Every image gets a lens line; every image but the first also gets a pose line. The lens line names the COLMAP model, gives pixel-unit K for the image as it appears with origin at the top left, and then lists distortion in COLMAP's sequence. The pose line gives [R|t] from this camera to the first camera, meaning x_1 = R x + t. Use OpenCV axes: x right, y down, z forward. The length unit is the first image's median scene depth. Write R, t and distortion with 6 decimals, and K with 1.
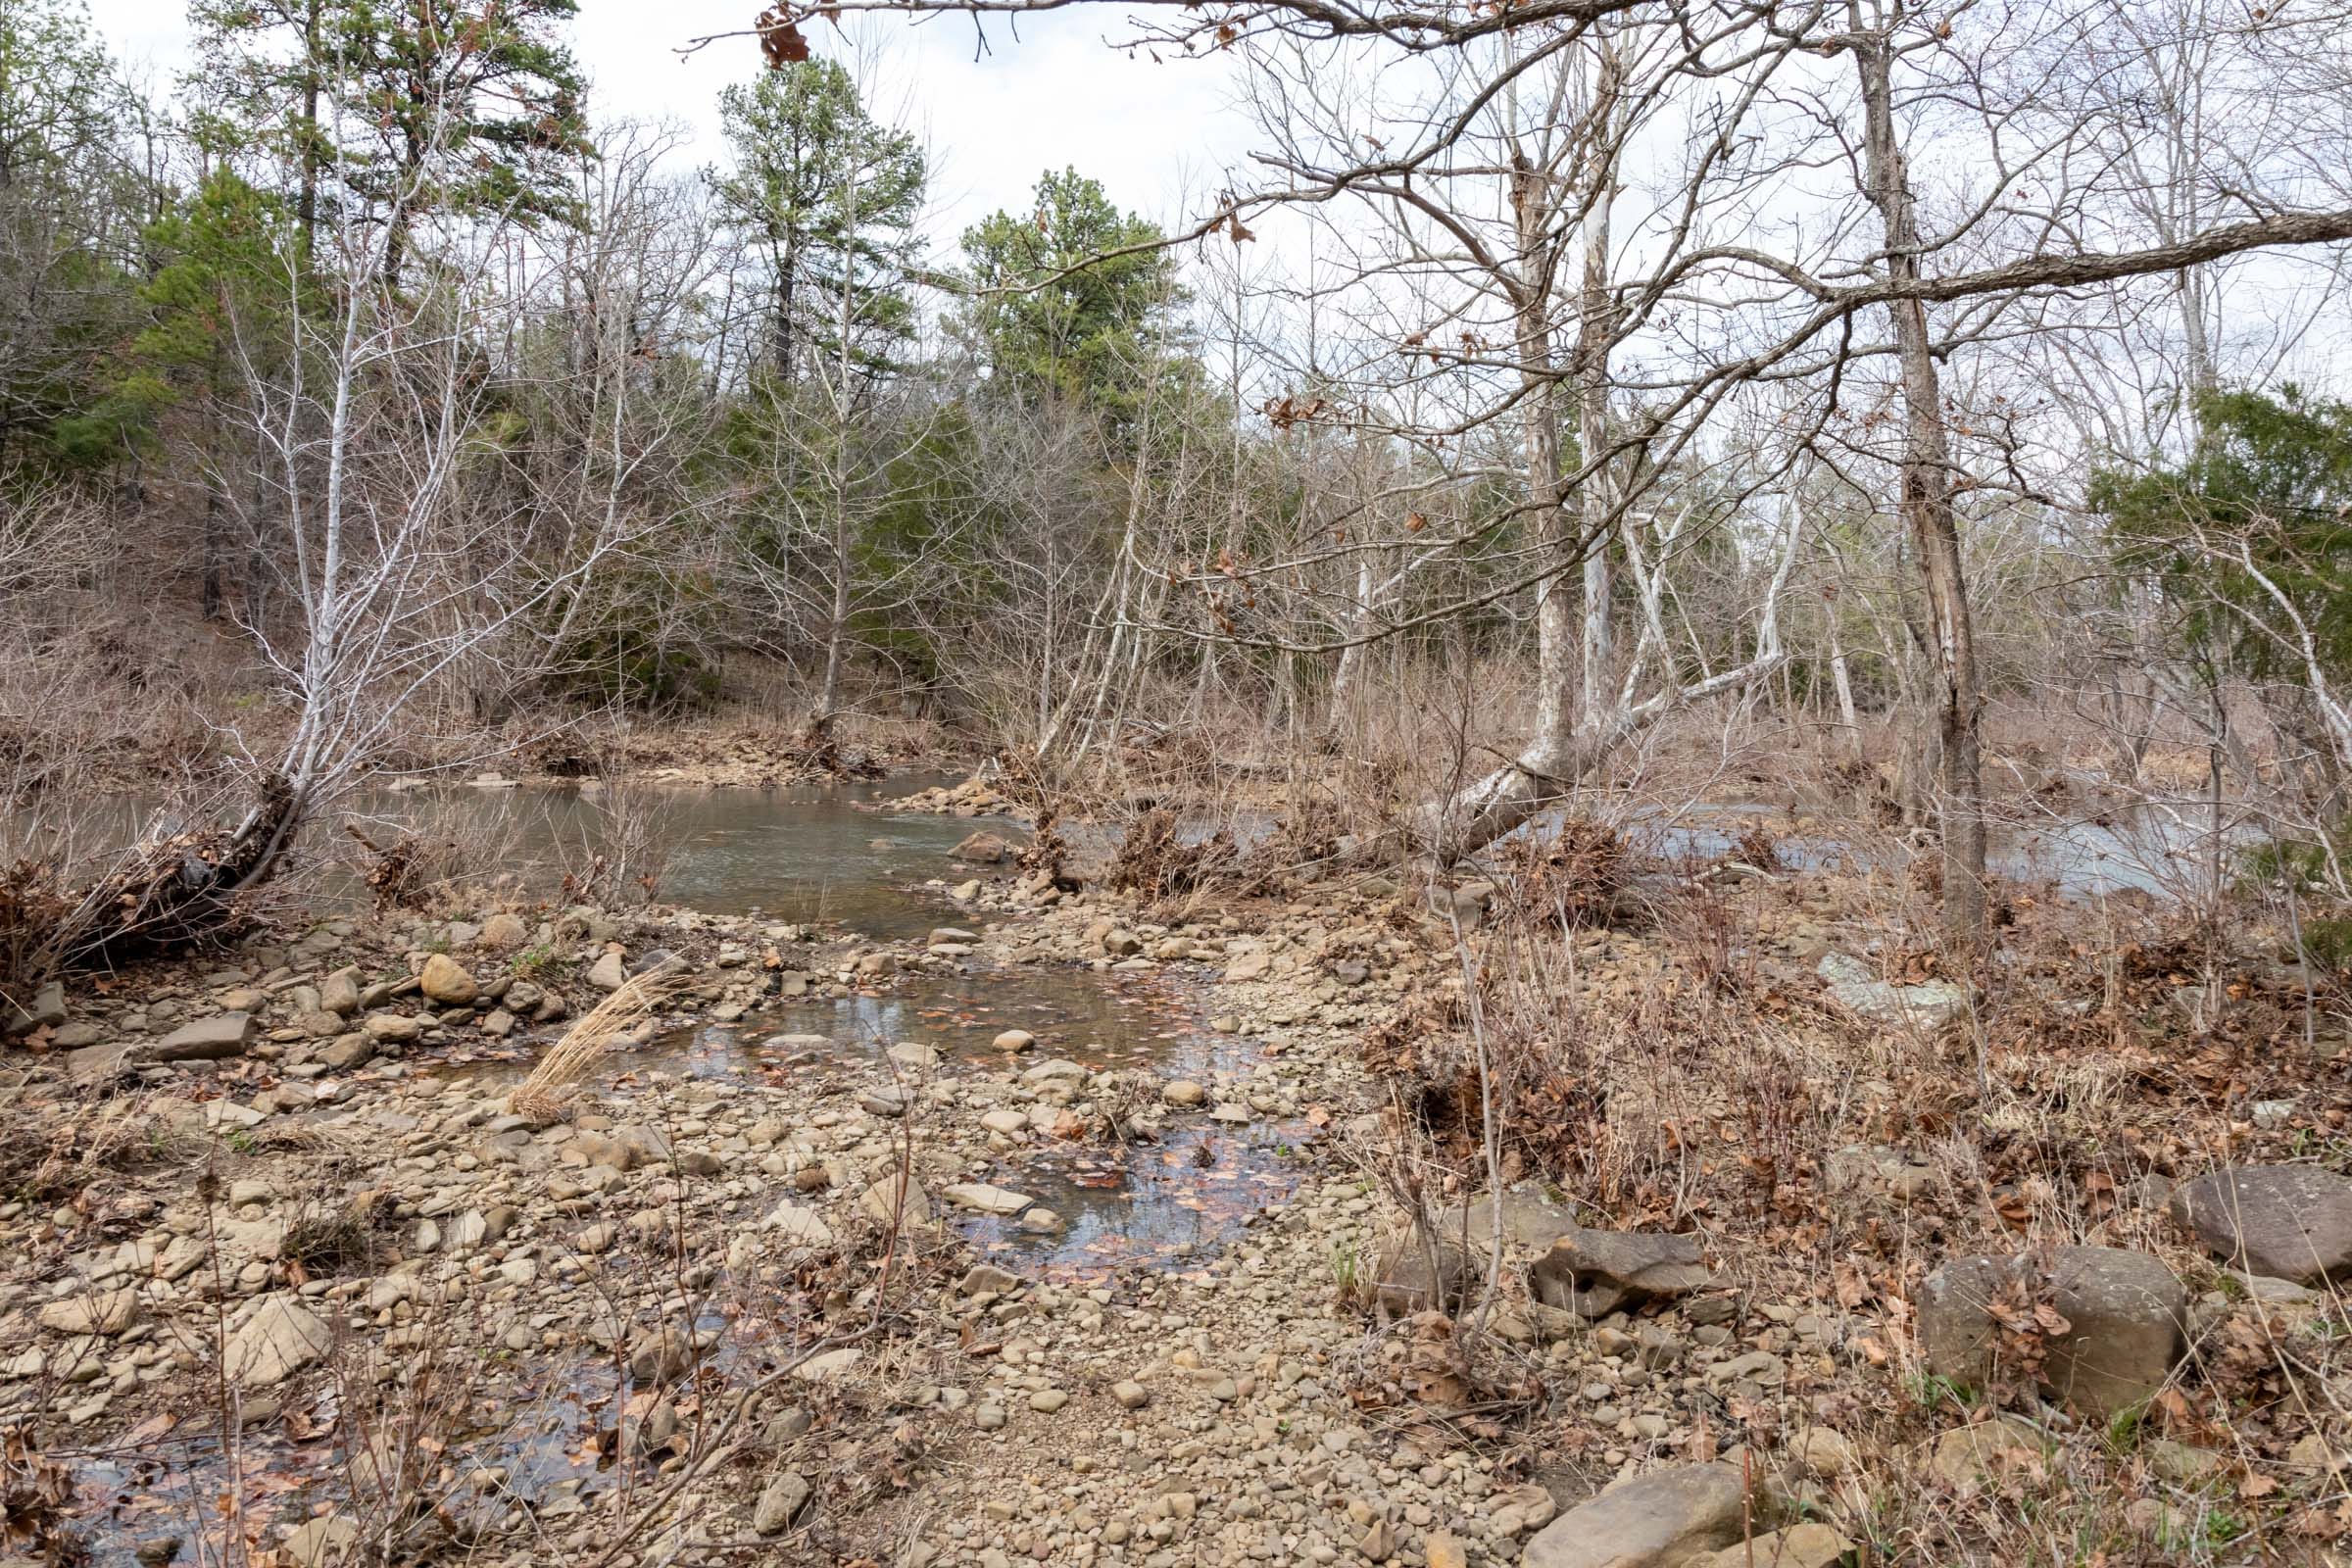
lens RADIAL K [[1574.8, 0, 1175.2], [0, 1574.8, 777.4], [0, 0, 1]] dist [0.003702, -0.012821]
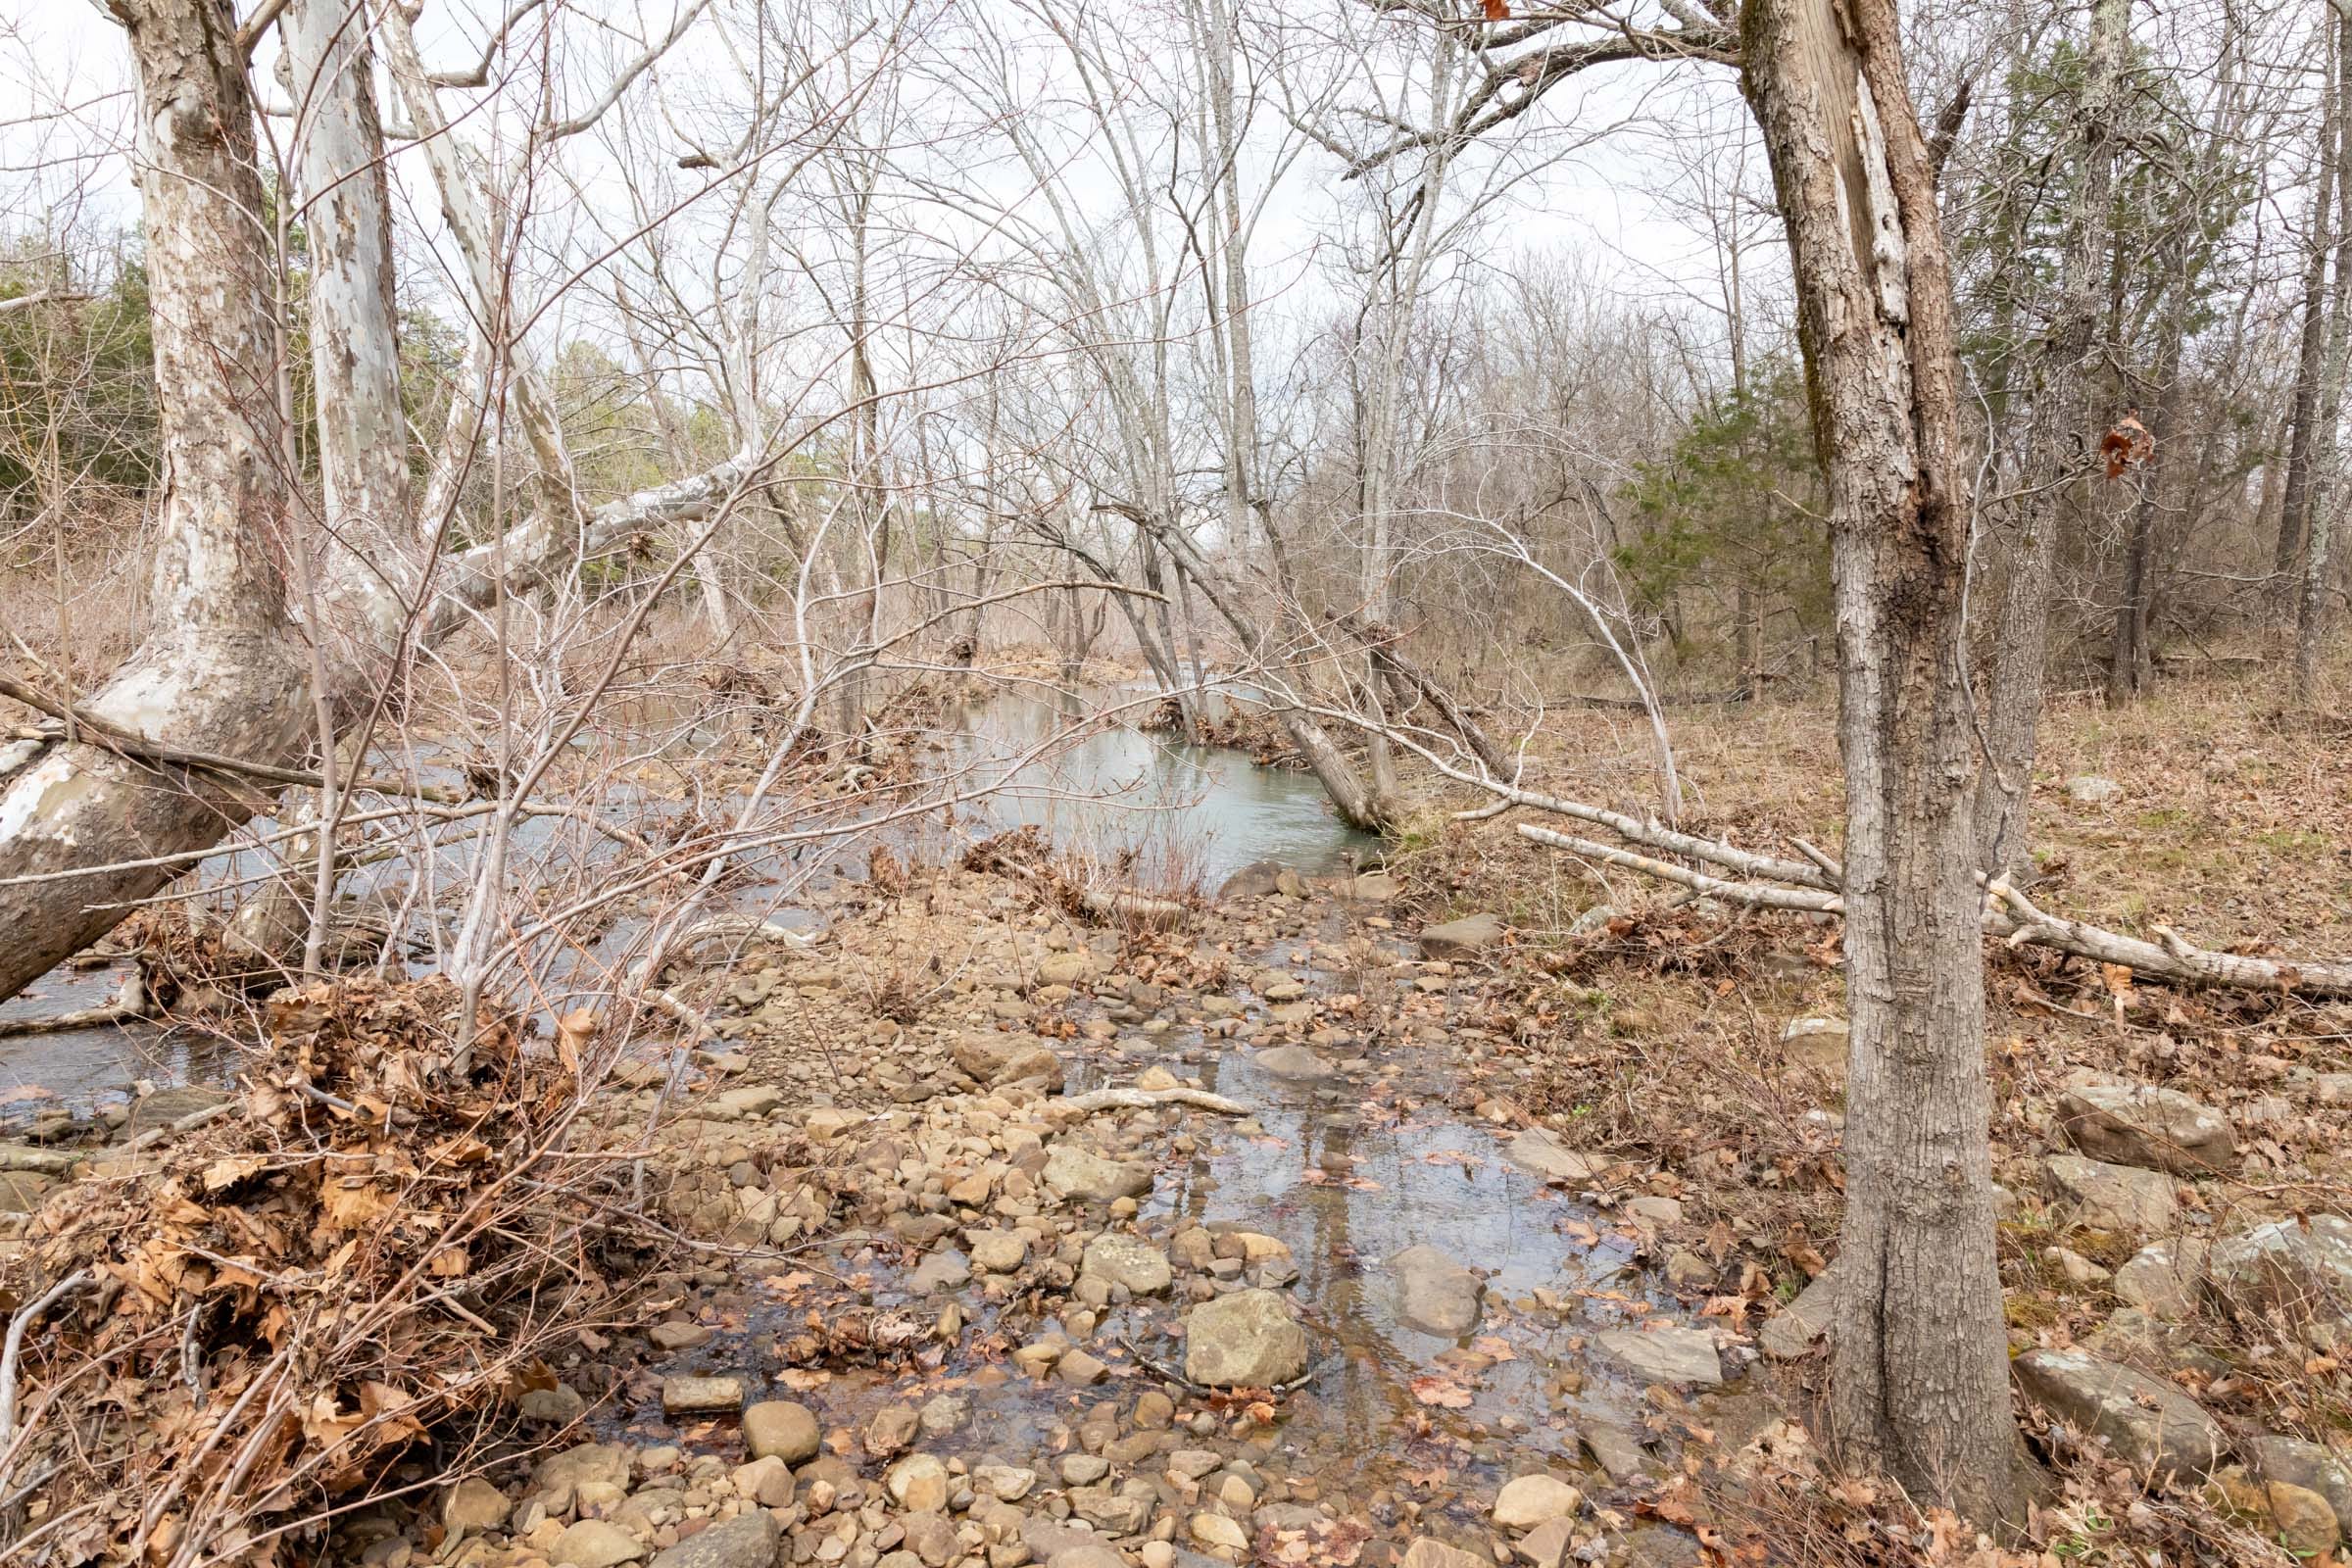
lens RADIAL K [[1574.8, 0, 1177.7], [0, 1574.8, 784.3], [0, 0, 1]] dist [0.003702, -0.012821]
pose [[0.713849, -0.052681, 0.698315, 0.159456], [0.010414, 0.997855, 0.064633, -0.014005], [-0.700222, -0.038865, 0.712867, 0.655247]]
